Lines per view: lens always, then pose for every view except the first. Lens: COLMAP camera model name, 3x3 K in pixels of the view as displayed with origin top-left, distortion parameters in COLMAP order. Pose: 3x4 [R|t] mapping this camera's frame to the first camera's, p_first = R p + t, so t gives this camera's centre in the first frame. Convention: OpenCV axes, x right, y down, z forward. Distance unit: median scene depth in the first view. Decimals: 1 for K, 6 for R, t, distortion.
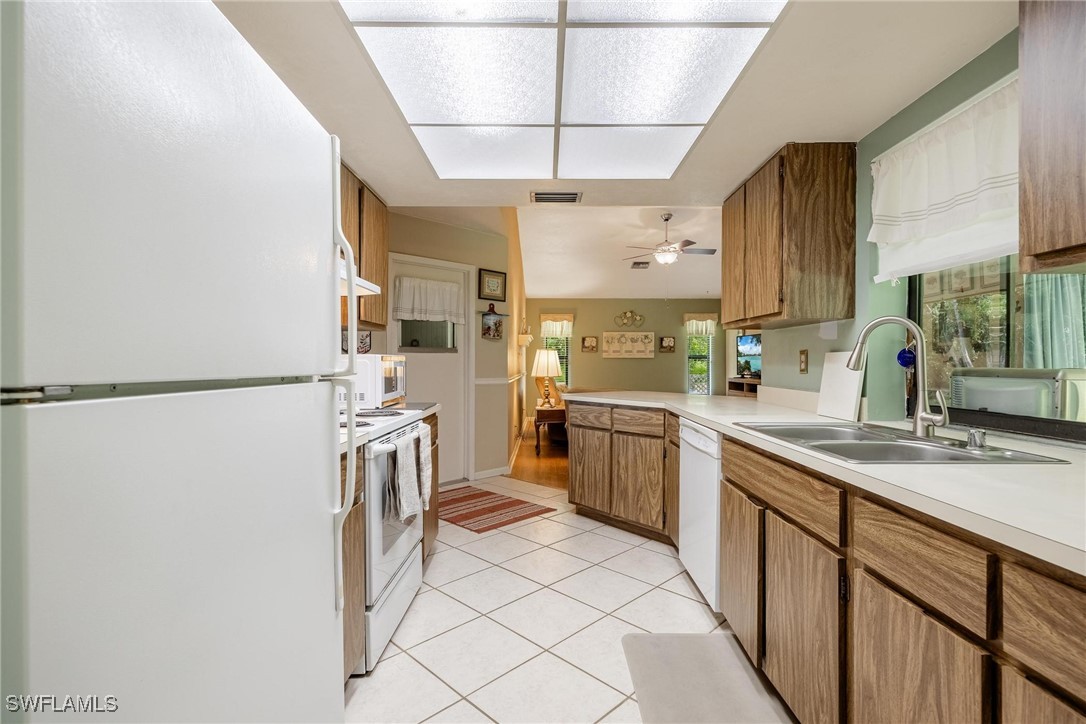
lens RADIAL K [[504.4, 0, 543.0], [0, 504.4, 362.0], [0, 0, 1]] dist [0.000189, -0.000023]
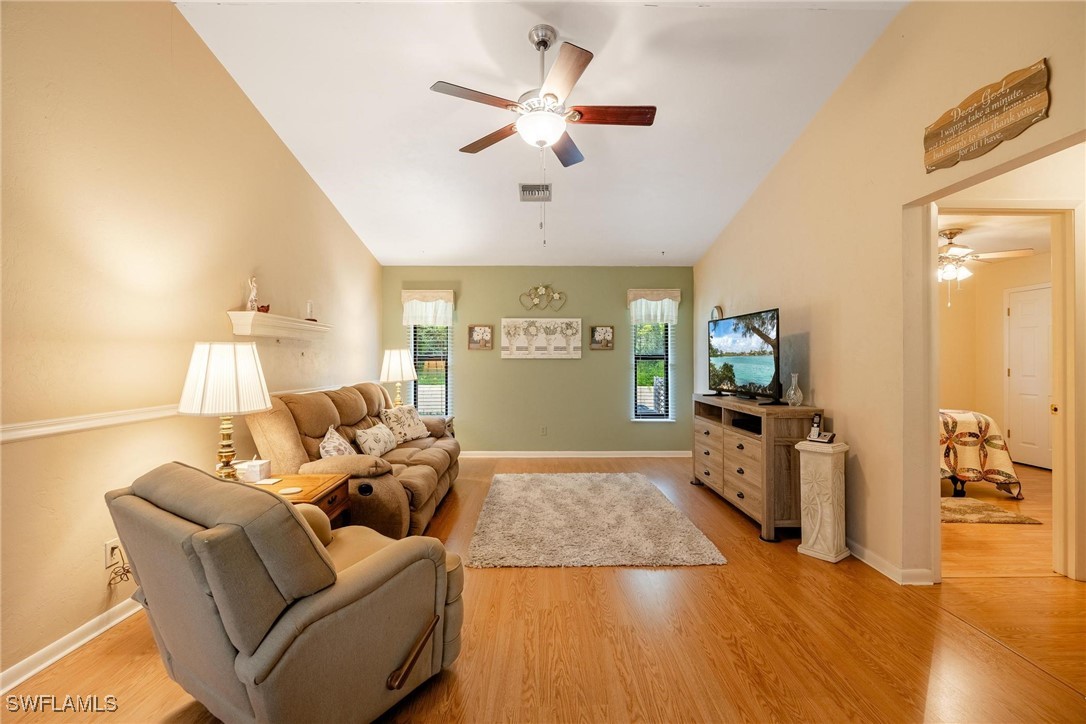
lens RADIAL K [[480.8, 0, 537.0], [0, 480.8, 355.3], [0, 0, 1]] dist [0.000188, 0.000704]
pose [[0.999878, -0.002981, 0.015314, 0.155043], [0.003122, 0.999953, -0.009157, -0.006823], [-0.015286, 0.009204, 0.999841, 0.392245]]
